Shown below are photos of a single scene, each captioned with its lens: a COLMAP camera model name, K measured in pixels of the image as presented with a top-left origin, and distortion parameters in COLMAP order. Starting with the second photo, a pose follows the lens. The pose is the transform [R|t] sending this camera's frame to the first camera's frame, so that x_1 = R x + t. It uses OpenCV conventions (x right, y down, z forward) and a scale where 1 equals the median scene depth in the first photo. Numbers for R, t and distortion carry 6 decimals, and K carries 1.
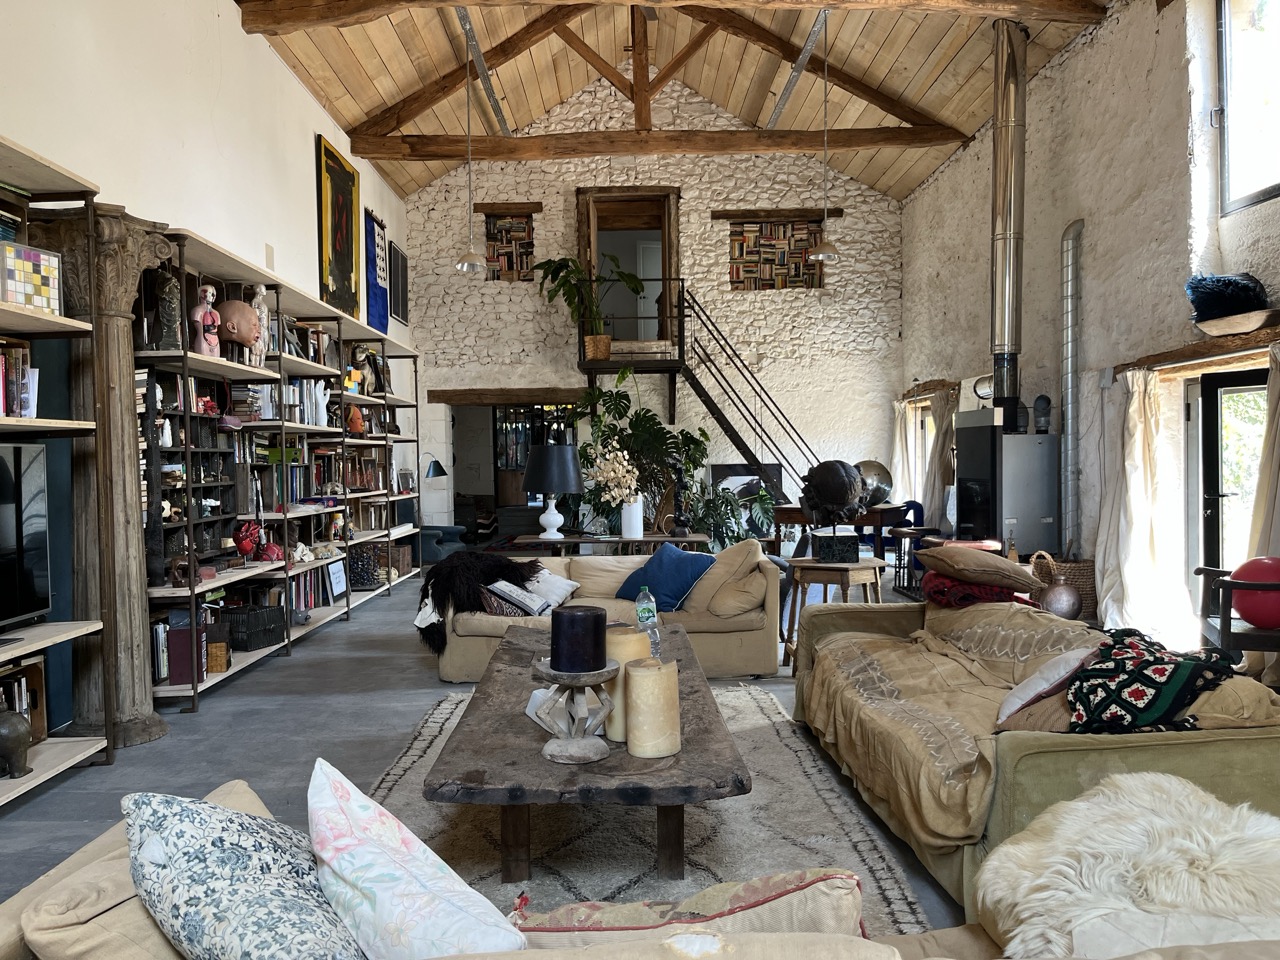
lens RADIAL K [[980.5, 0, 640.9], [0, 980.5, 482.1], [0, 0, 1]] dist [0.049554, -0.039770]
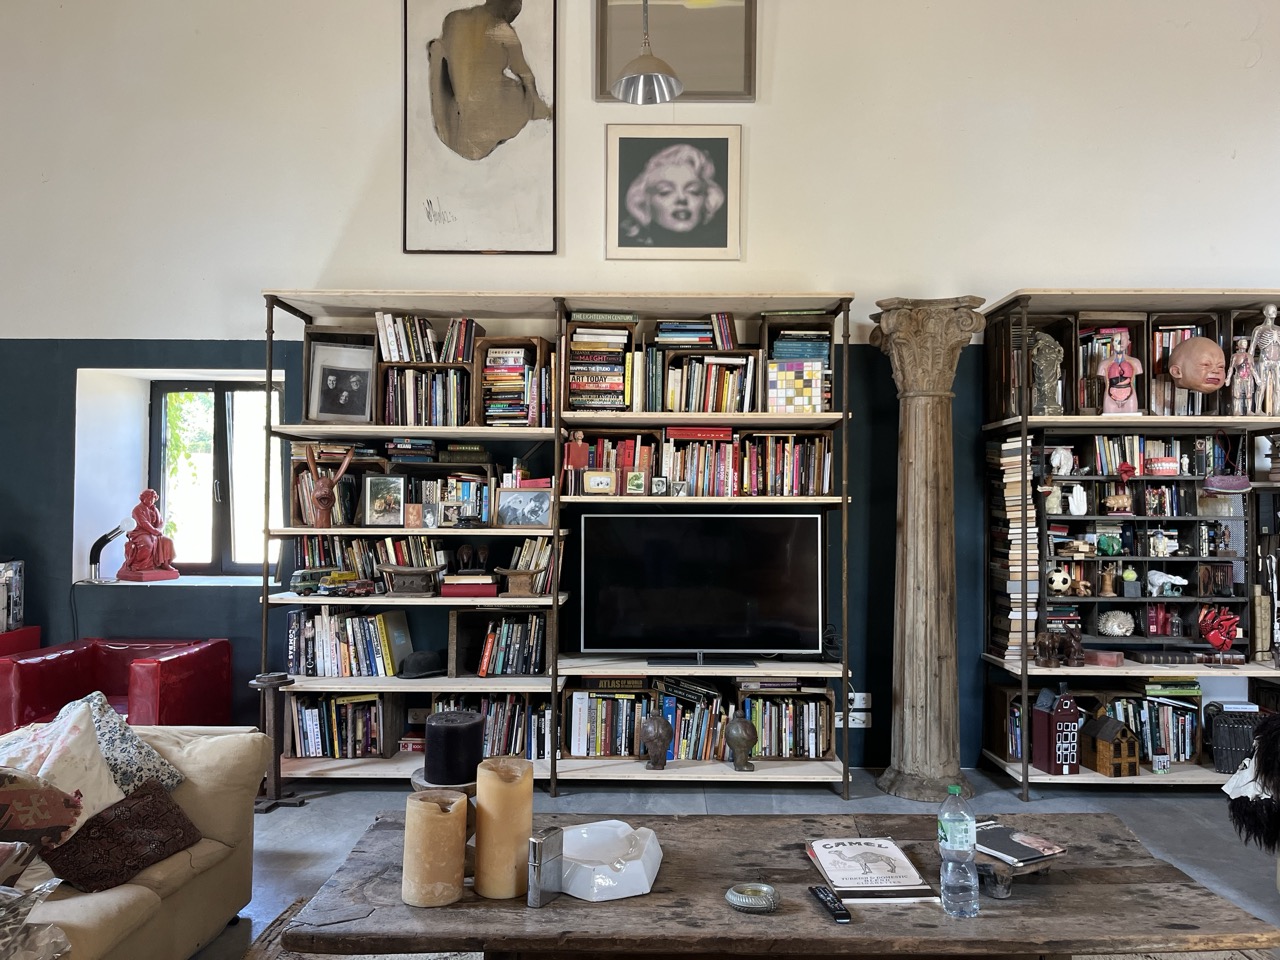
lens RADIAL K [[980.5, 0, 641.9], [0, 980.5, 480.8], [0, 0, 1]] dist [0.049554, -0.039770]
pose [[-0.034394, -0.000435, -0.999408, 0.623144], [-0.028152, 0.999604, 0.000534, -0.075628], [0.999012, 0.028153, -0.034392, 0.833571]]
